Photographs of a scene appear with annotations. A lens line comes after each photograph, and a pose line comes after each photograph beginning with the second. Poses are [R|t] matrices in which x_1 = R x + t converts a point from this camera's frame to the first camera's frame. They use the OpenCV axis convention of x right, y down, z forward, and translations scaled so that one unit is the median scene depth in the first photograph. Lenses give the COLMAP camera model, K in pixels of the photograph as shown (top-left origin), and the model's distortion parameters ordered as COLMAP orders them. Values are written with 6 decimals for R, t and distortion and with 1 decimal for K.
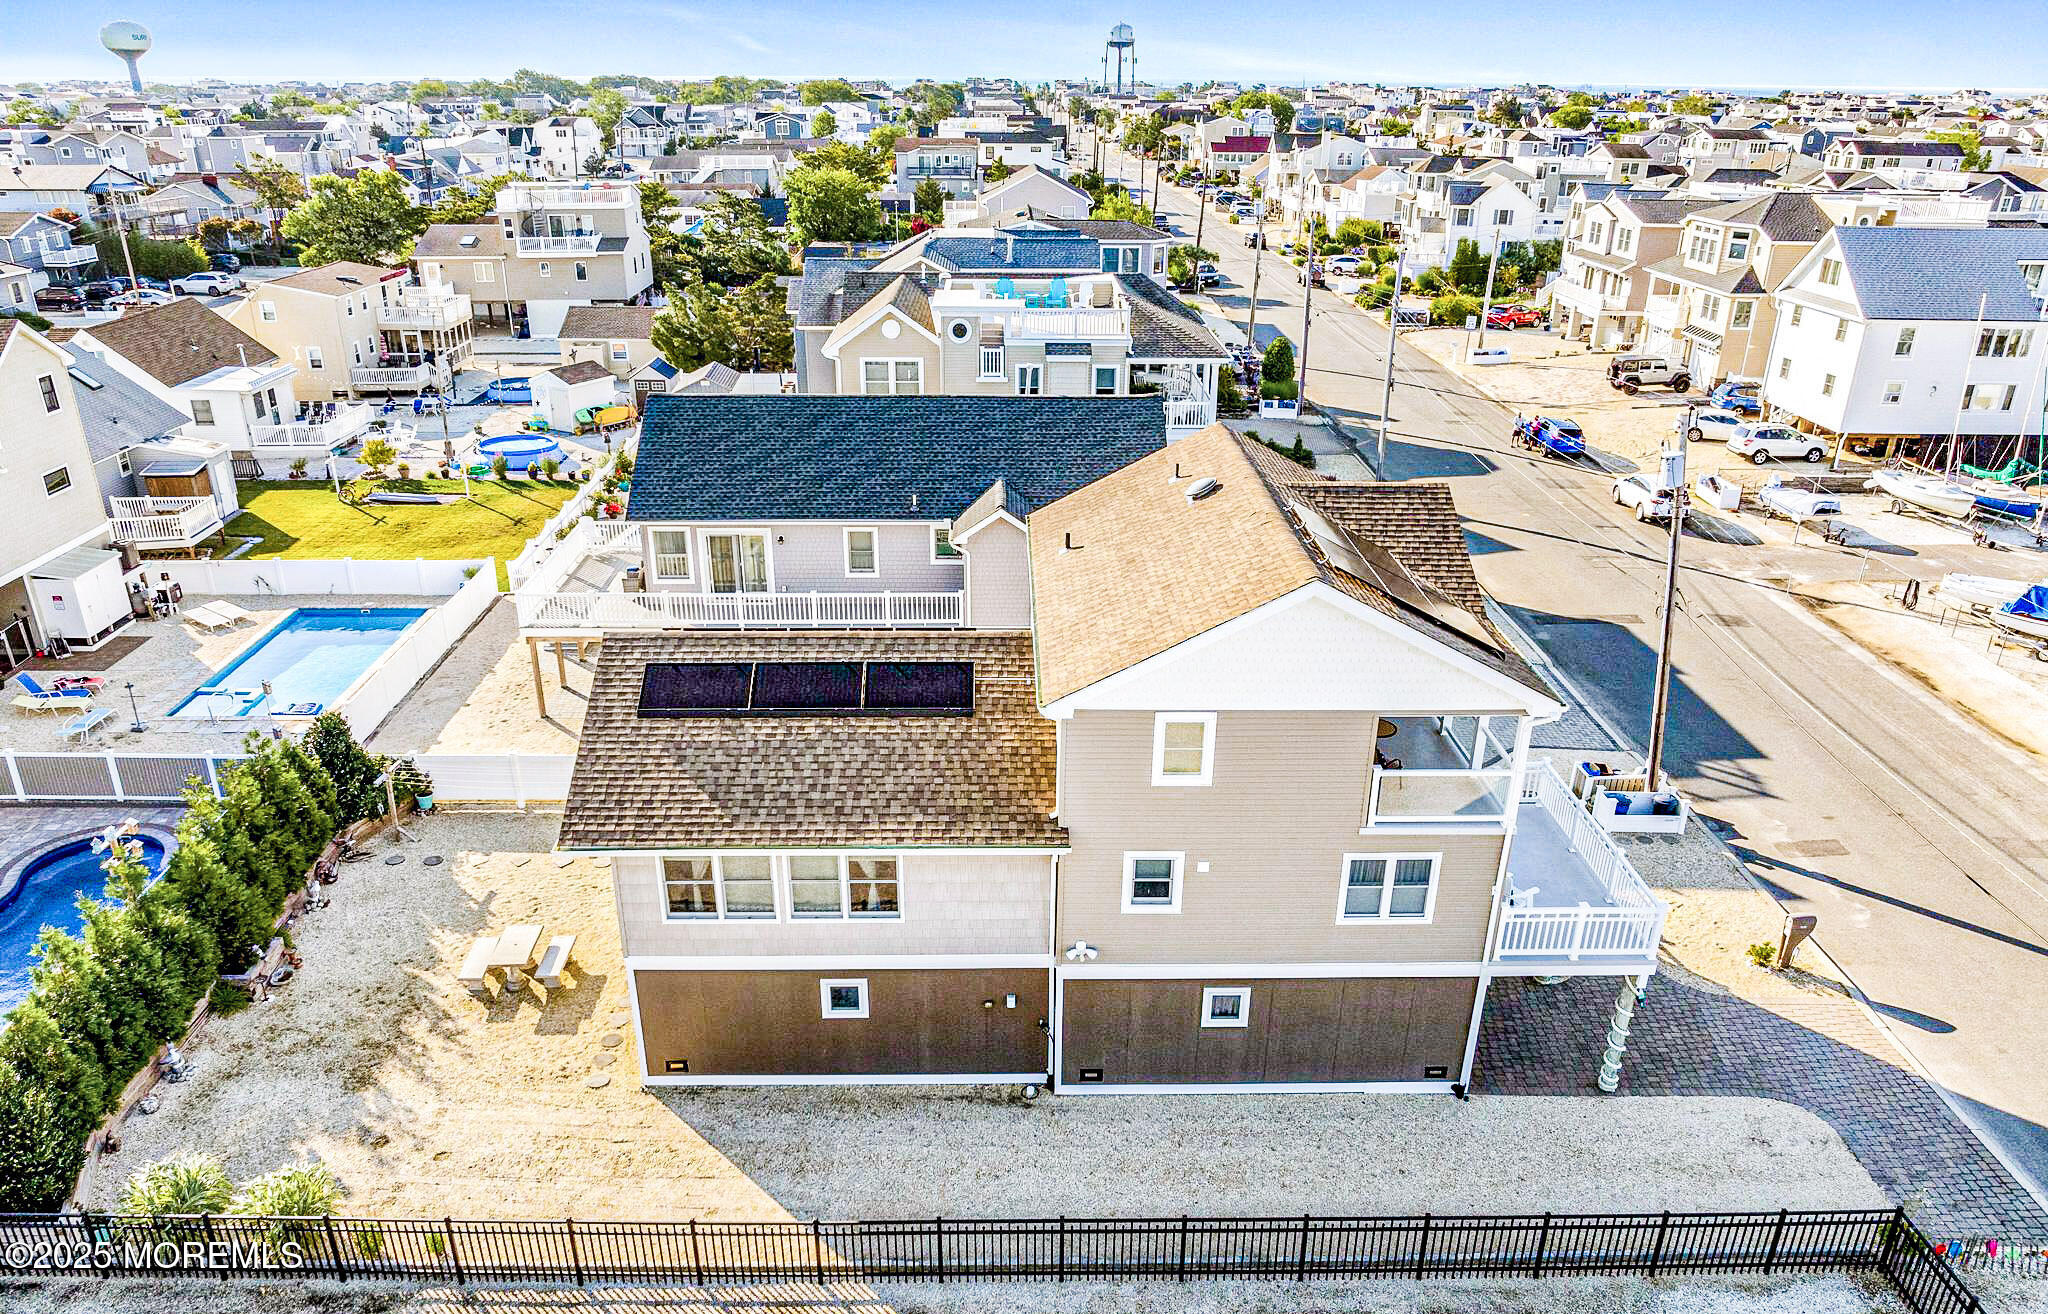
lens RADIAL K [[1439.9, 0, 1019.2], [0, 1439.9, 749.4], [0, 0, 1]] dist [-0.032697, 0.000677]
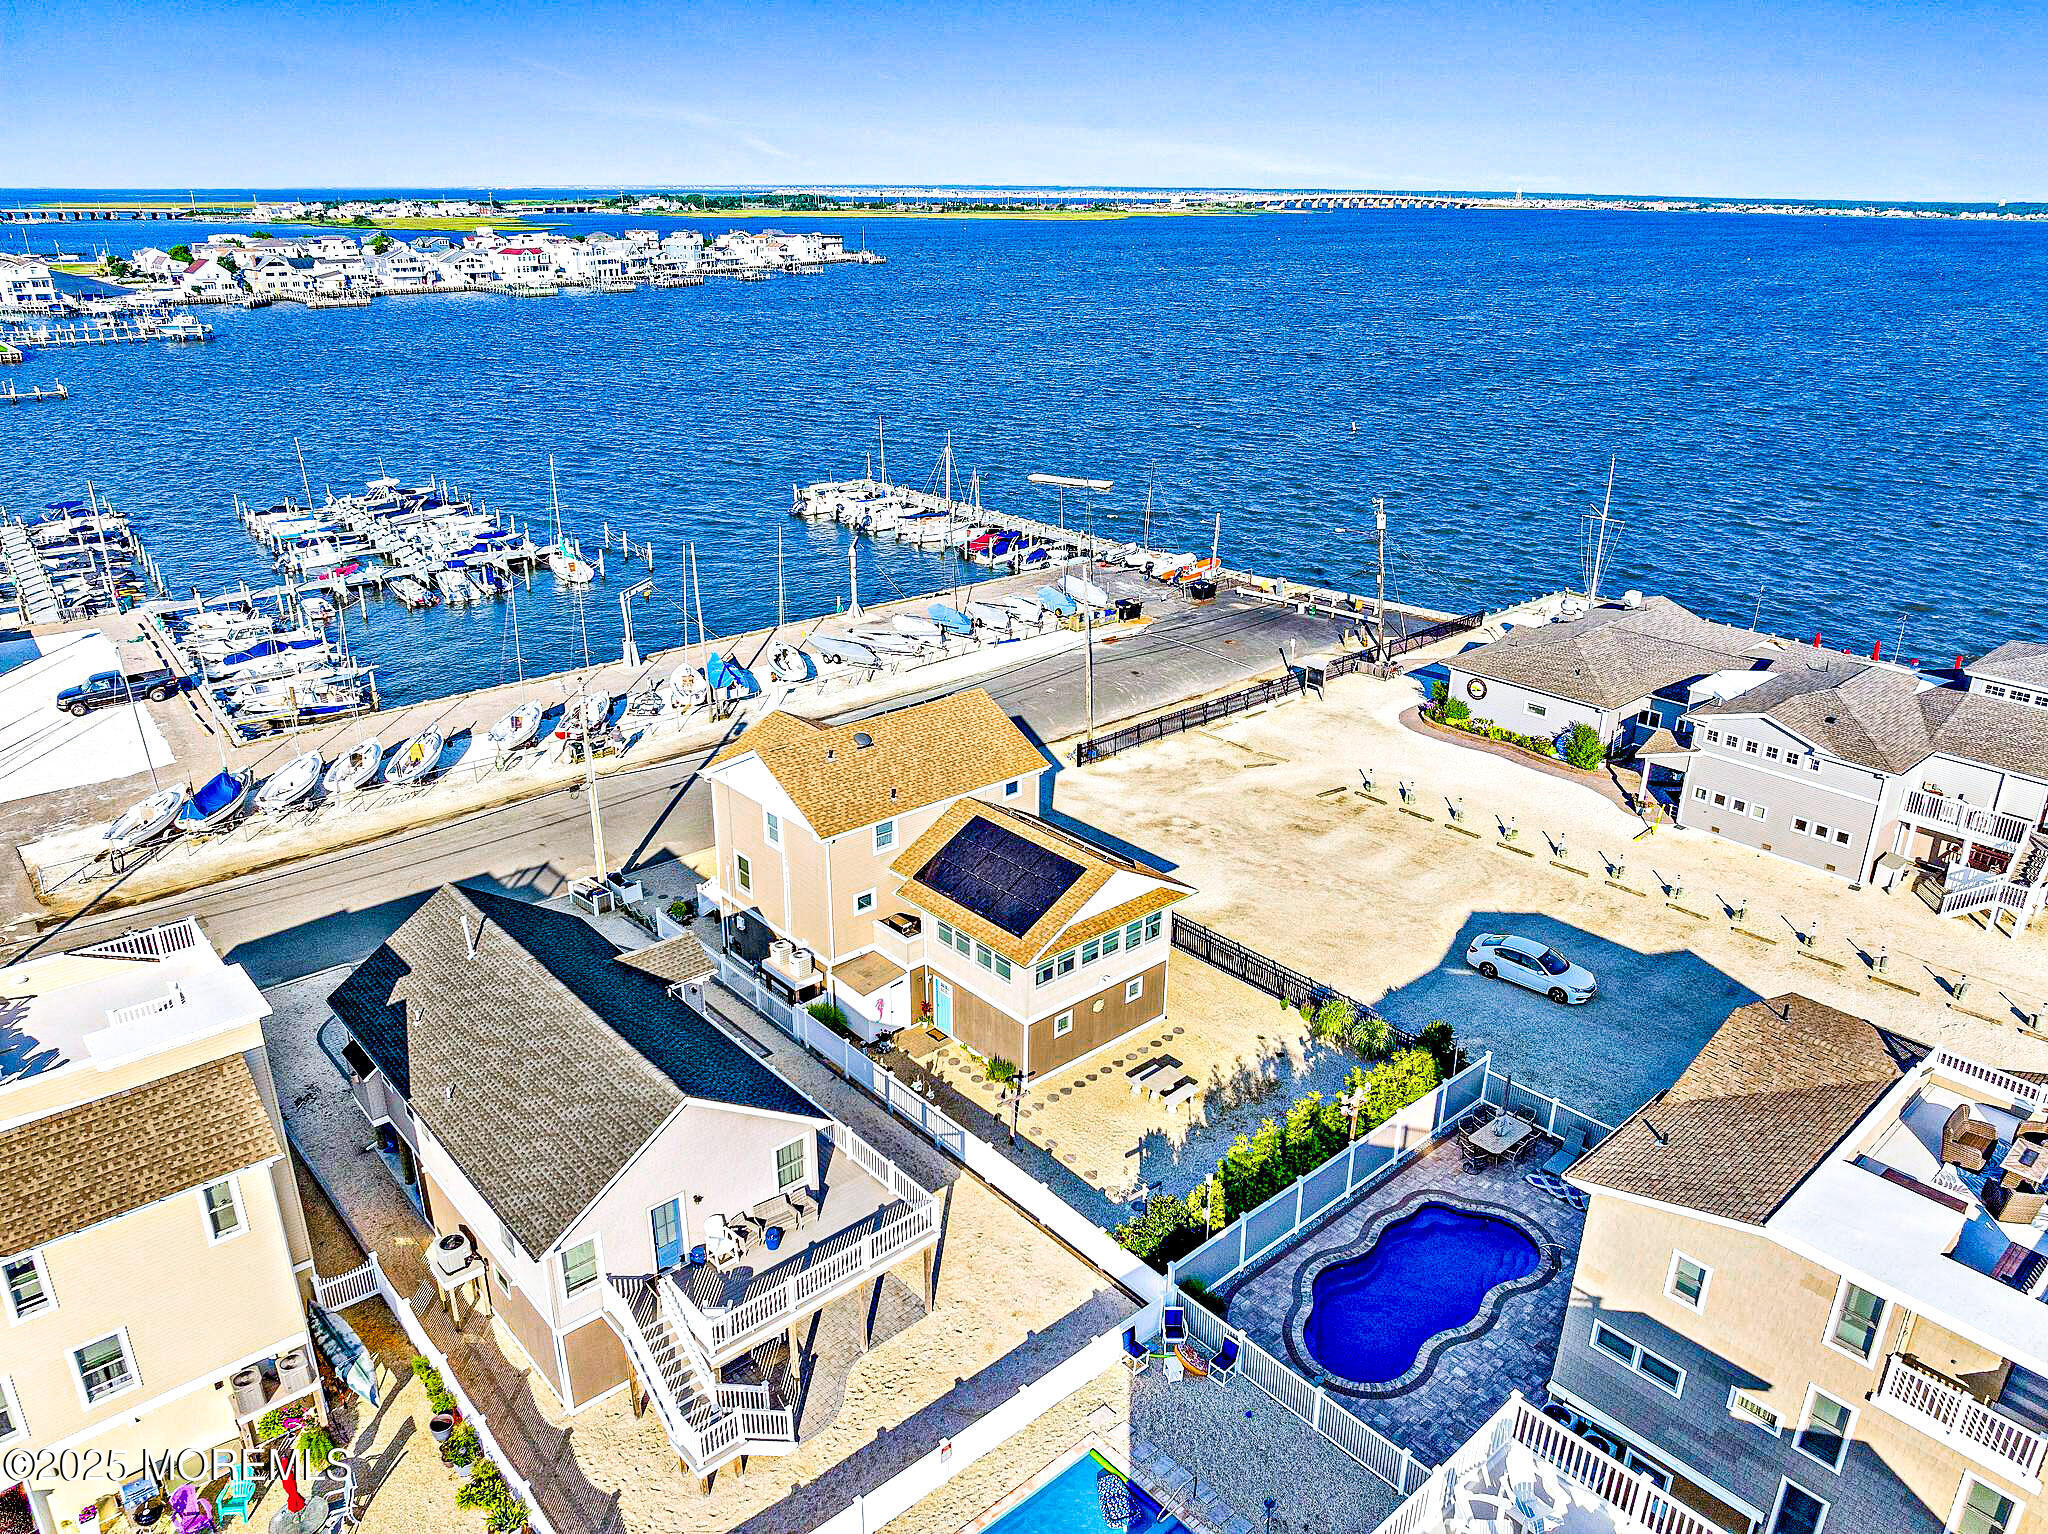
lens RADIAL K [[1429.1, 0, 1024.0], [0, 1429.1, 767.0], [0, 0, 1]] dist [-0.022884, -0.000144]
pose [[-0.655722, -0.296237, 0.694458, -0.614231], [0.307117, 0.735615, 0.603780, -0.563270], [-0.689715, 0.609192, -0.391380, 0.736410]]
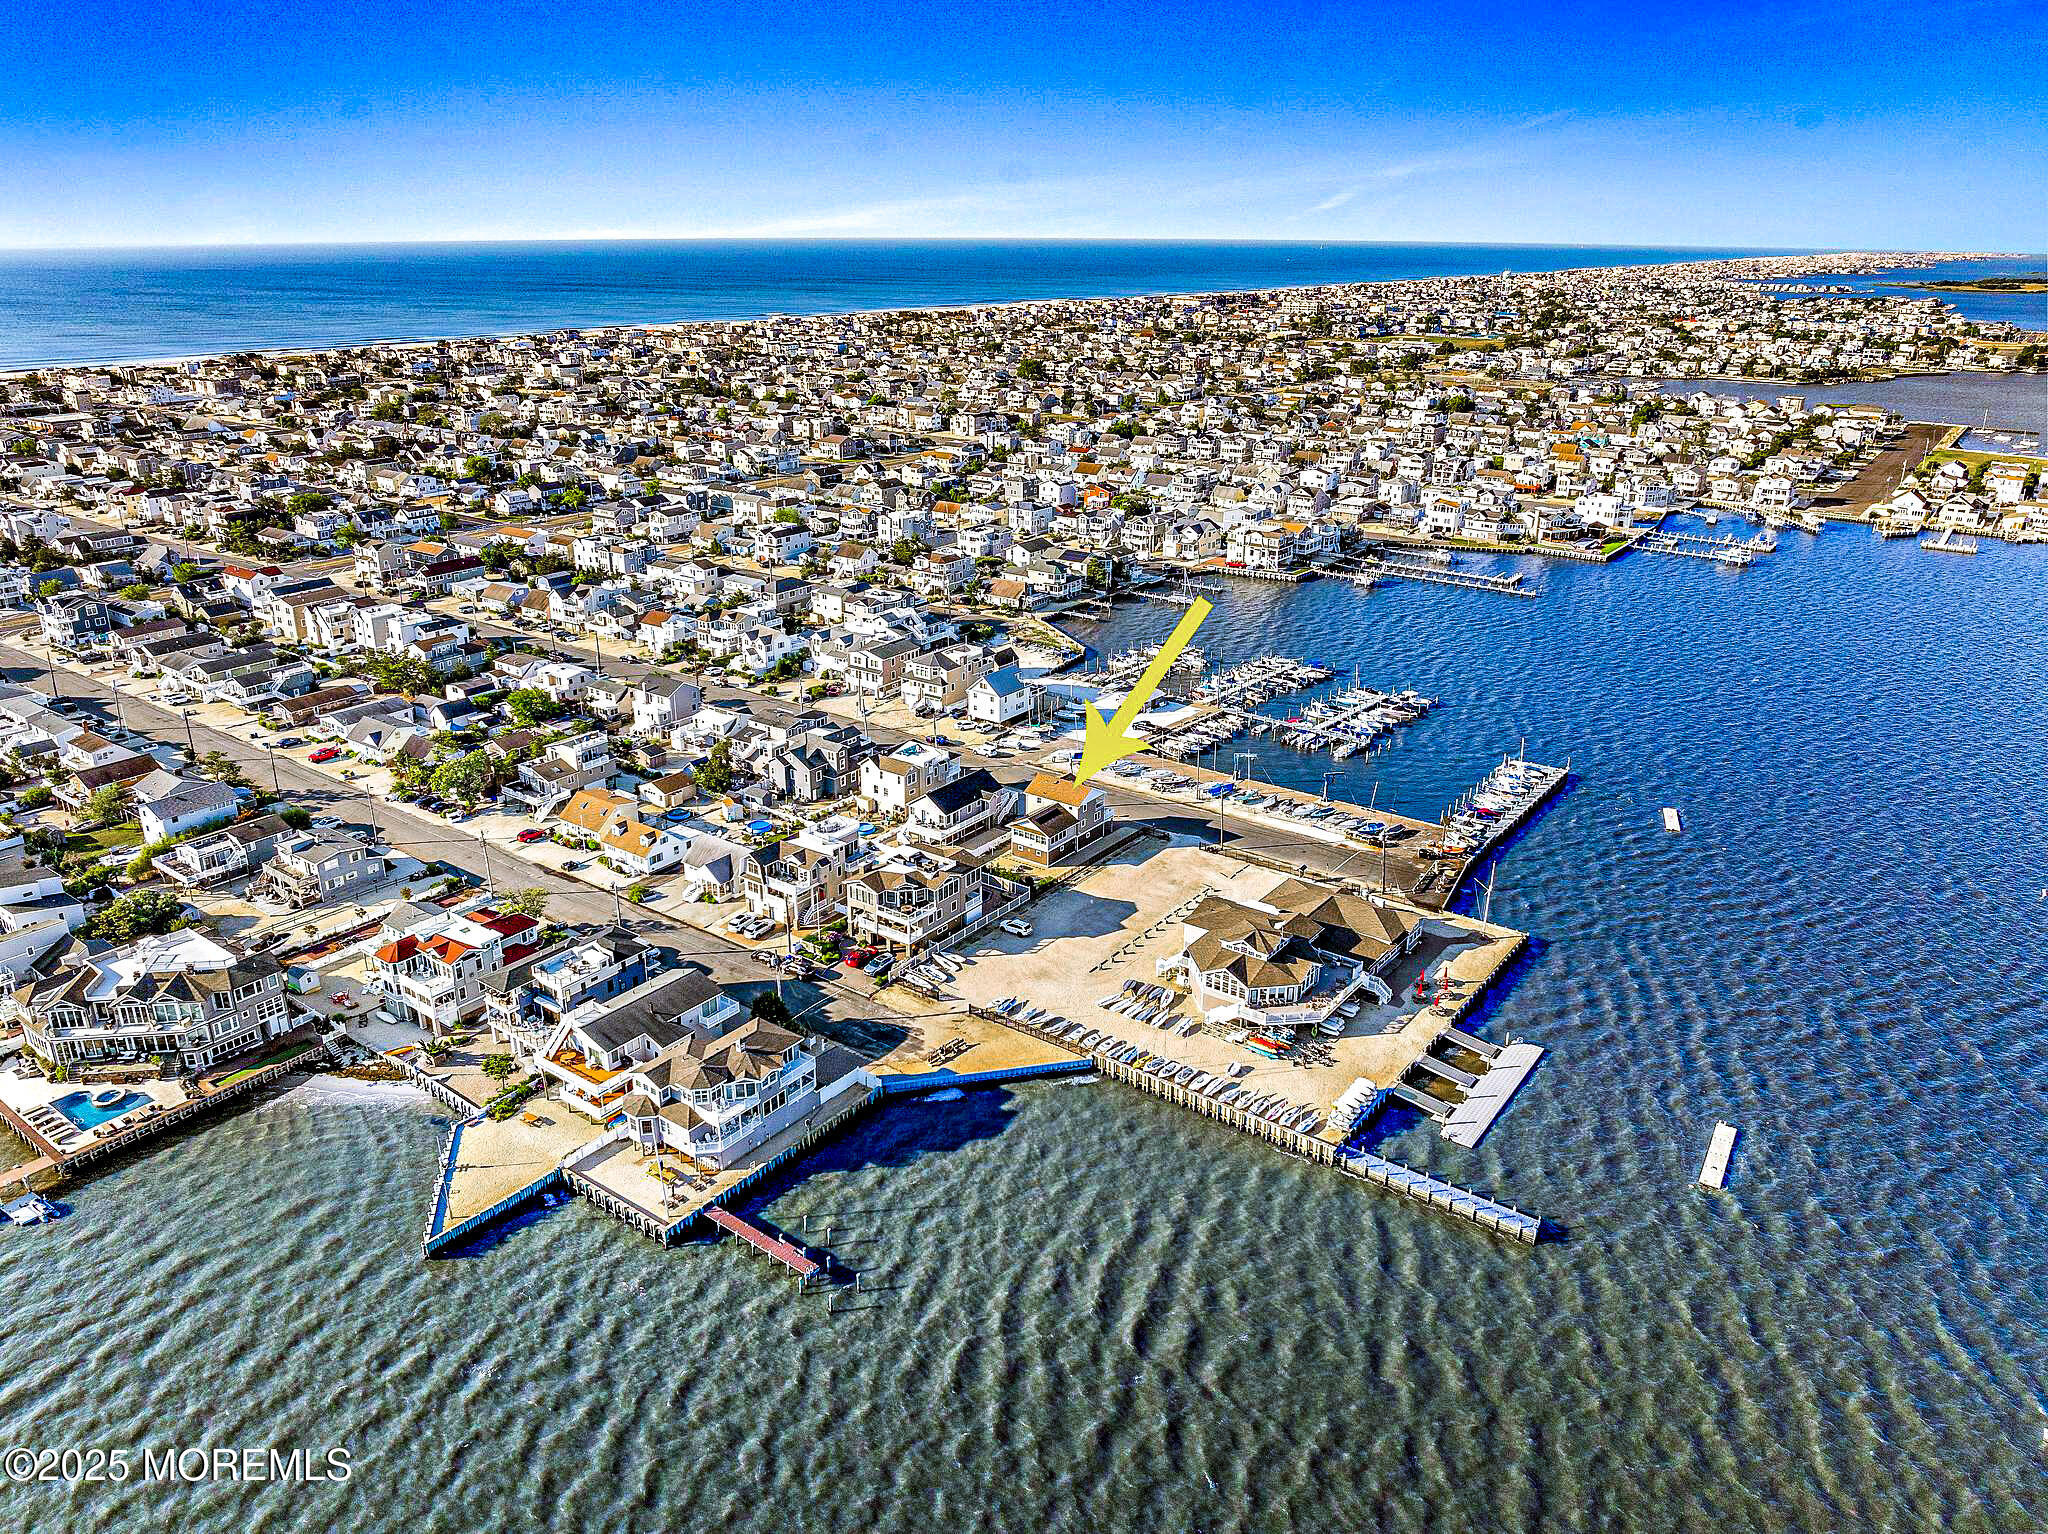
lens RADIAL K [[1429.1, 0, 1024.0], [0, 1429.1, 767.0], [0, 0, 1]] dist [-0.022884, -0.000144]
pose [[0.604341, -0.282522, 0.744952, -2.750688], [0.340051, 0.937040, 0.079506, -0.442790], [-0.720512, 0.205273, 0.662363, -1.952976]]
